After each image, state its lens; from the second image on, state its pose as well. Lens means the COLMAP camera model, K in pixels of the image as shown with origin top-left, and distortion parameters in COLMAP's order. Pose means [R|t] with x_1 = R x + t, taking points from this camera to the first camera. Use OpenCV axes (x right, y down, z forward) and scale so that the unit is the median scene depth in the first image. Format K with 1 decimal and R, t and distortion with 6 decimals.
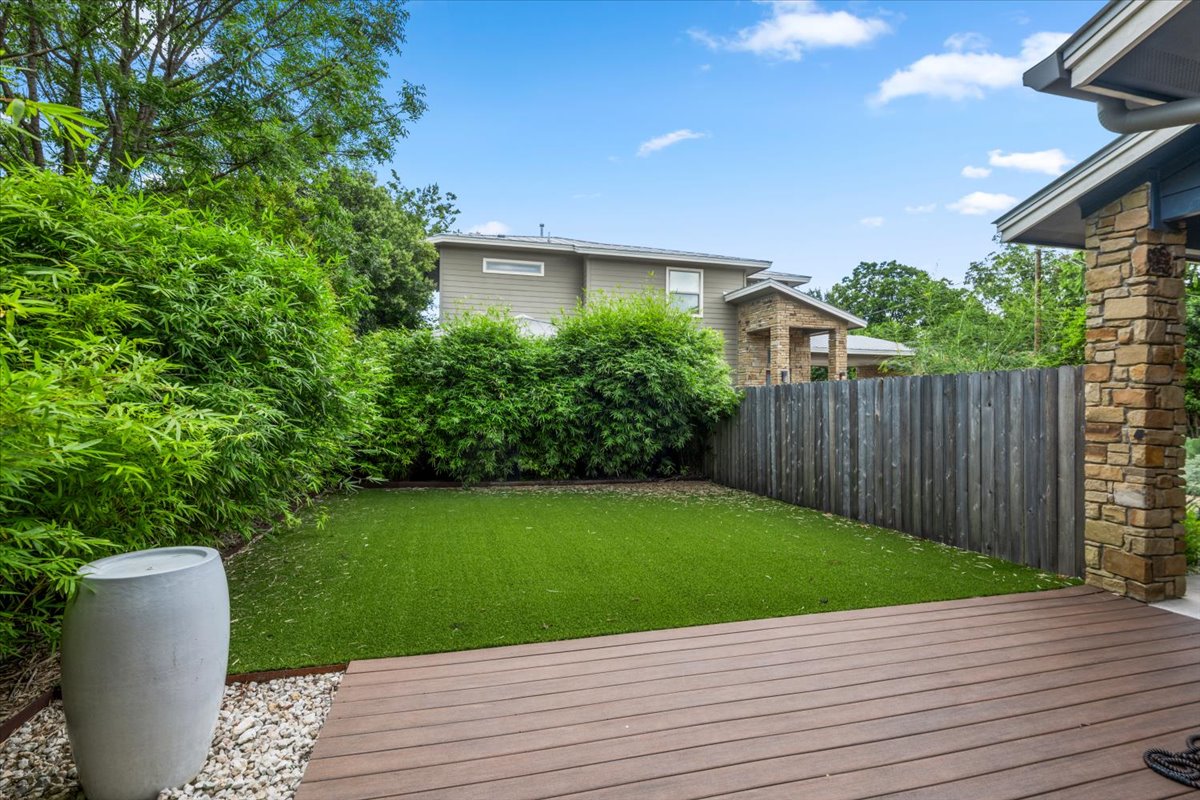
lens RADIAL K [[567.0, 0, 604.1], [0, 567.0, 399.7], [0, 0, 1]] dist [0.010055, -0.001348]
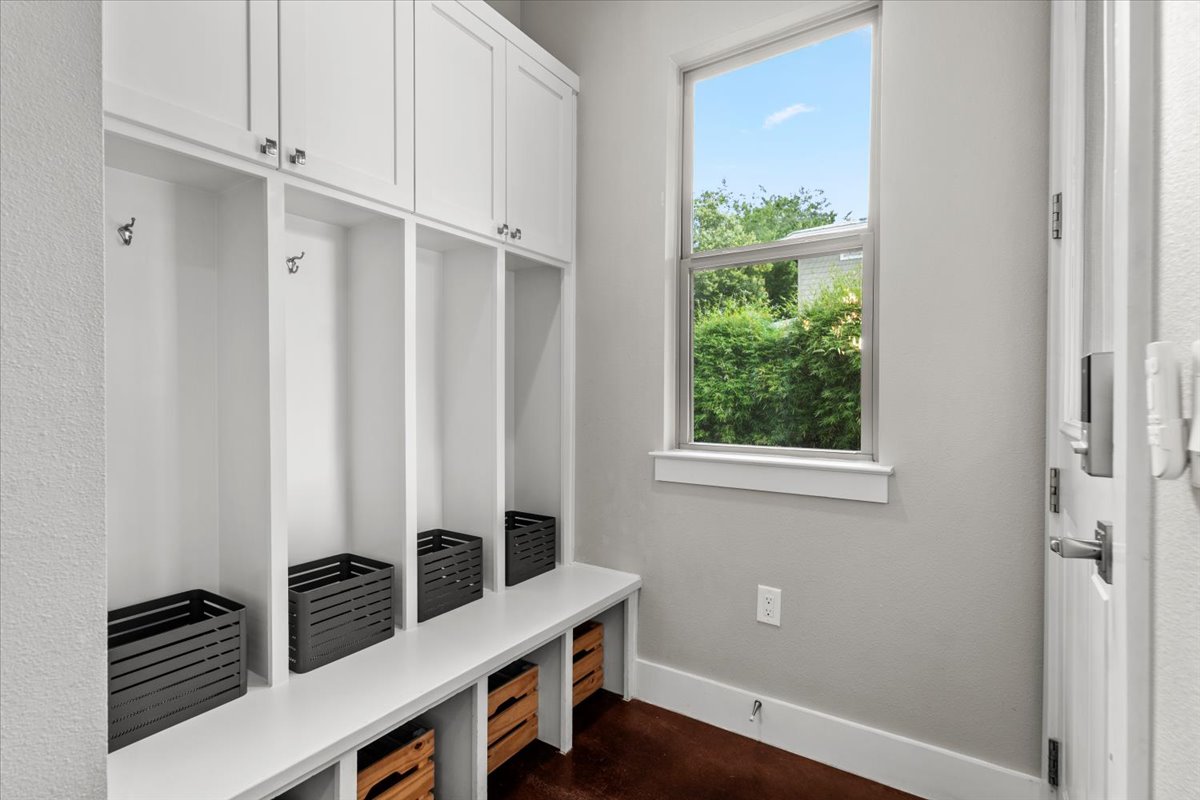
lens RADIAL K [[567.0, 0, 617.9], [0, 567.0, 400.9], [0, 0, 1]] dist [0.010055, -0.001348]
pose [[0.665198, 0.001427, -0.746666, 0.512598], [0.007122, 0.999941, 0.008255, 0.028498], [0.746633, -0.010809, 0.665148, 0.067126]]
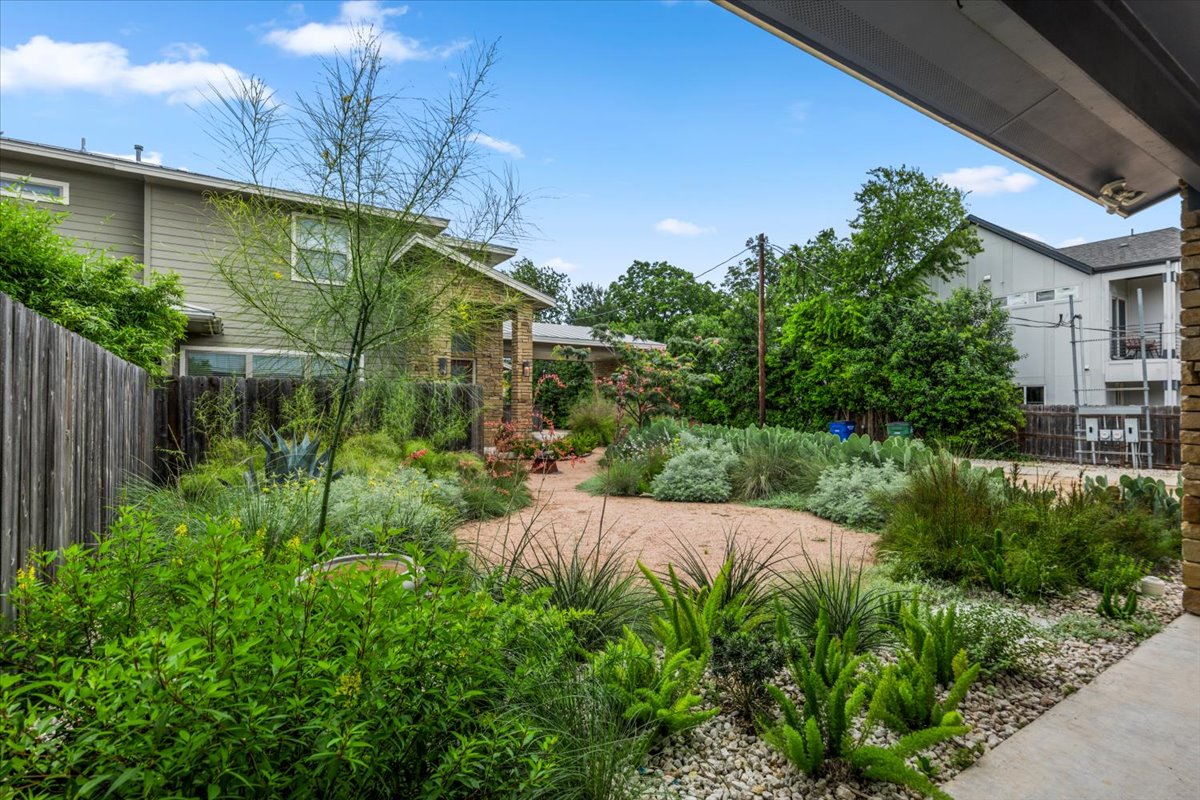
lens RADIAL K [[567.0, 0, 599.1], [0, 567.0, 404.4], [0, 0, 1]] dist [0.010055, -0.001348]
pose [[0.956127, -0.004545, 0.292919, 0.532632], [0.003565, 0.999986, 0.003879, 0.015879], [-0.292932, -0.002665, 0.956130, 0.392707]]
